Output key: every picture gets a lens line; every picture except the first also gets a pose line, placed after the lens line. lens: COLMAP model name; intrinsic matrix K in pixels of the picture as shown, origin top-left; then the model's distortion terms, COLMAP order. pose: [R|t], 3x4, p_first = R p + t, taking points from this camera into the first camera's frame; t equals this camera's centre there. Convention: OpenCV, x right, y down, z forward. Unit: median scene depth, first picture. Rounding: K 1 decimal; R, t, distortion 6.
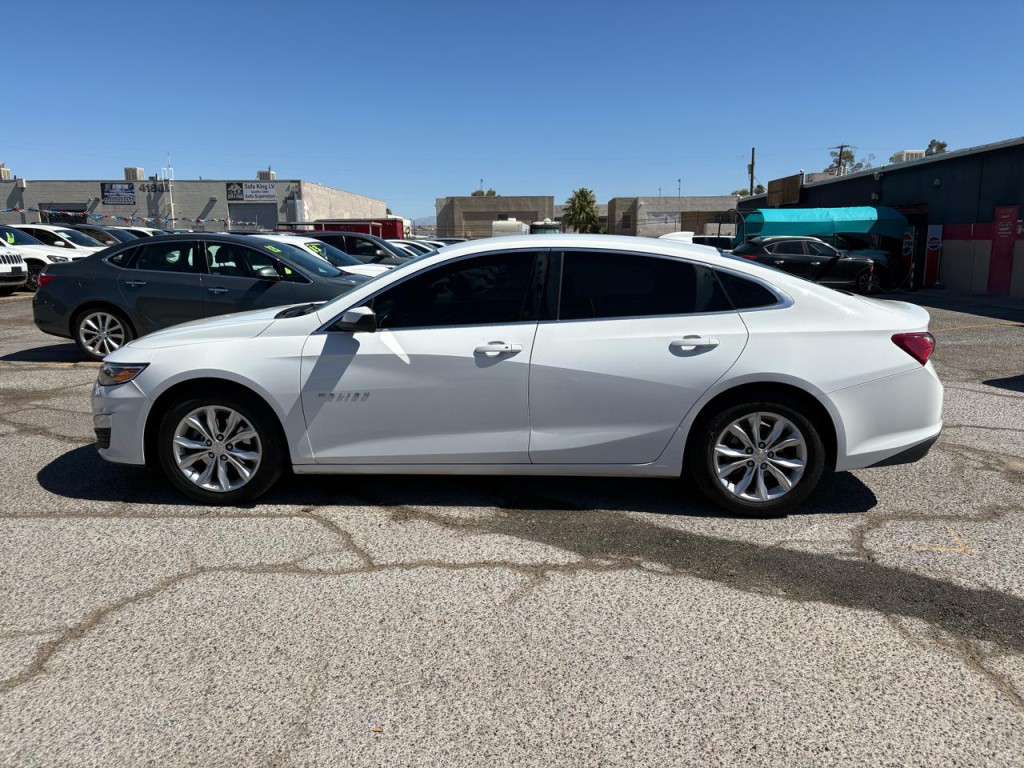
lens RADIAL K [[777.2, 0, 526.0], [0, 777.2, 409.5], [0, 0, 1]] dist [0.053559, -0.060628]
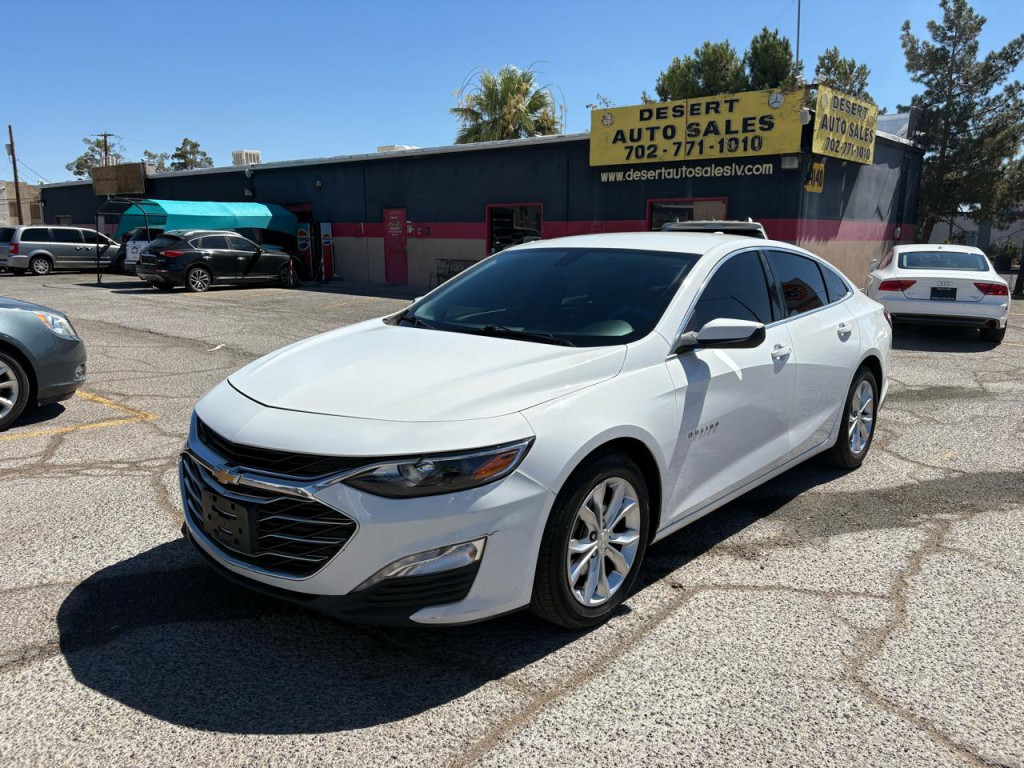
lens RADIAL K [[777.2, 0, 509.3], [0, 777.2, 390.6], [0, 0, 1]] dist [0.053559, -0.060628]
pose [[0.601026, -0.150911, 0.784852, -0.224025], [0.162290, 0.984597, 0.065039, -0.032431], [-0.782579, 0.088284, 0.616260, 0.142500]]
